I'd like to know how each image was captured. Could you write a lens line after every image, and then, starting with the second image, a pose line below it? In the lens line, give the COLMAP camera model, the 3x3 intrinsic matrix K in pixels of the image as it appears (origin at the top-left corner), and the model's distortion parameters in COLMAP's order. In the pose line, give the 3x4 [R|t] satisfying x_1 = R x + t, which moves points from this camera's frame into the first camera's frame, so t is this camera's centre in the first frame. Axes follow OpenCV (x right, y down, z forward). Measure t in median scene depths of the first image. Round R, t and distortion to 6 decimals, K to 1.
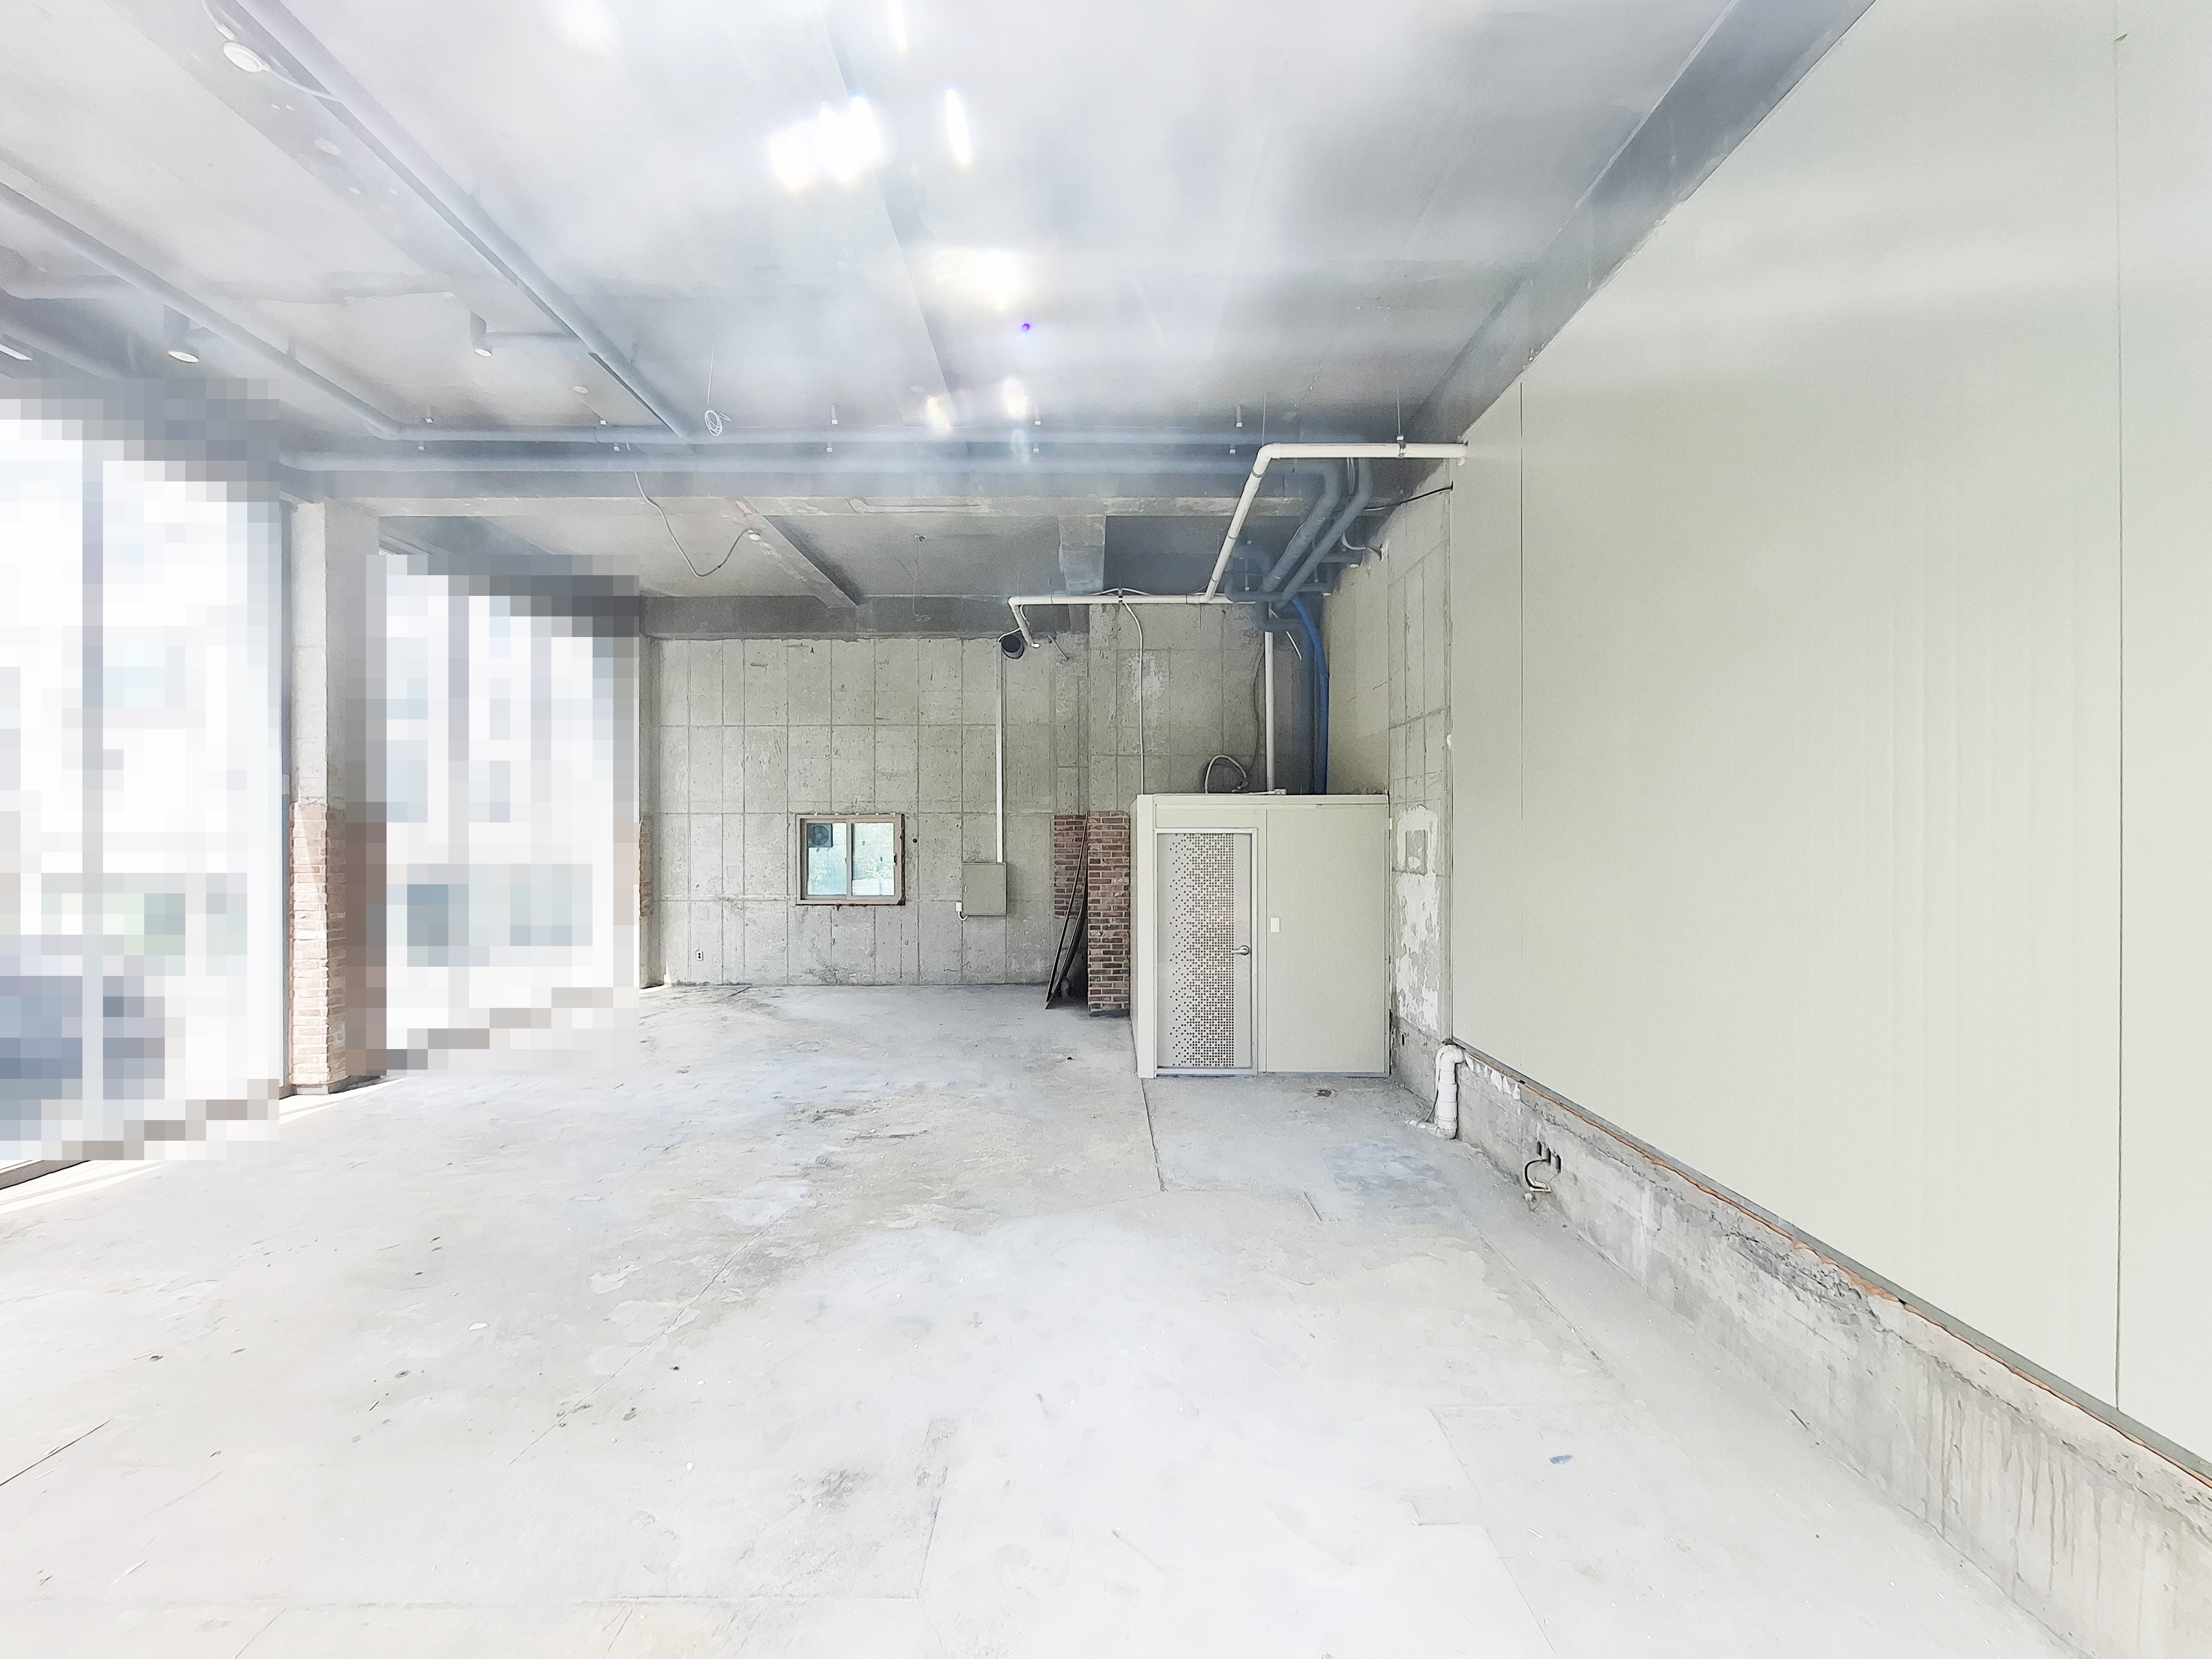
lens RADIAL K [[871.8, 0, 1099.3], [0, 871.8, 835.4], [0, 0, 1]] dist [-0.013189, 0.004071]
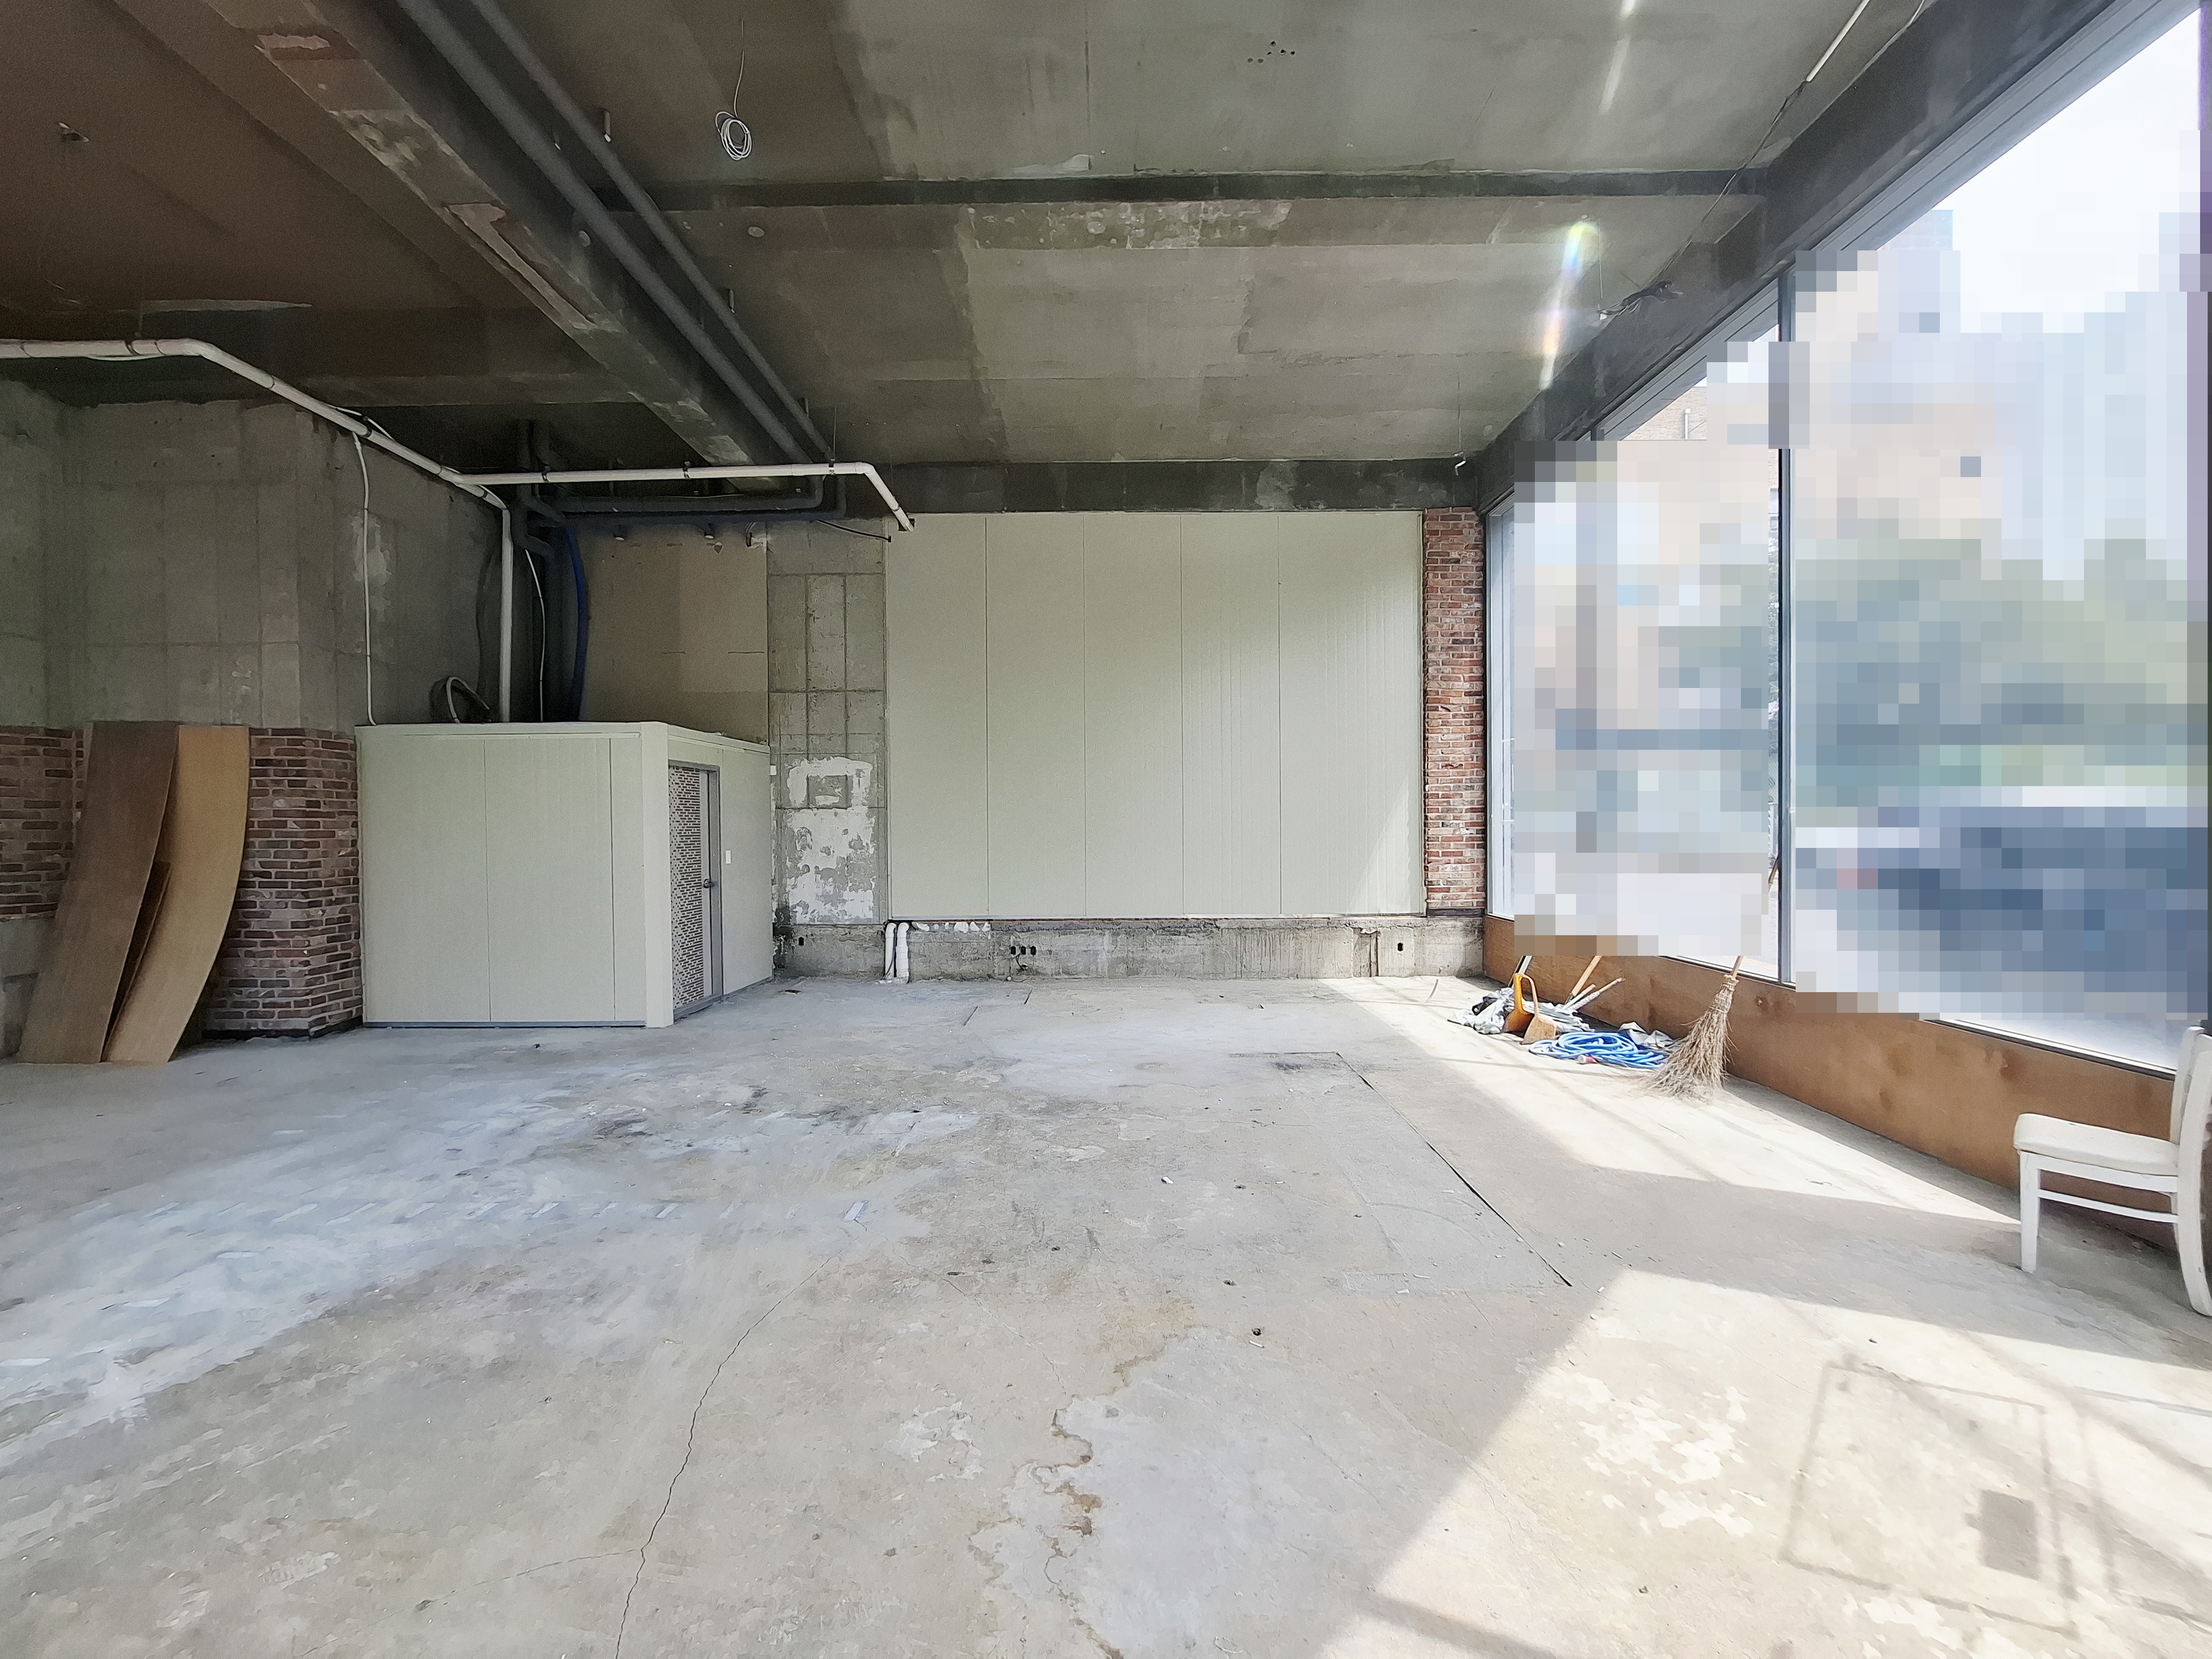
lens RADIAL K [[871.8, 0, 1099.5], [0, 871.8, 833.8], [0, 0, 1]] dist [-0.013189, 0.004071]
pose [[0.009809, -0.009491, 0.999907, -0.892326], [0.008084, 0.999923, 0.009412, 0.068429], [-0.999919, 0.007991, 0.009885, 0.537776]]
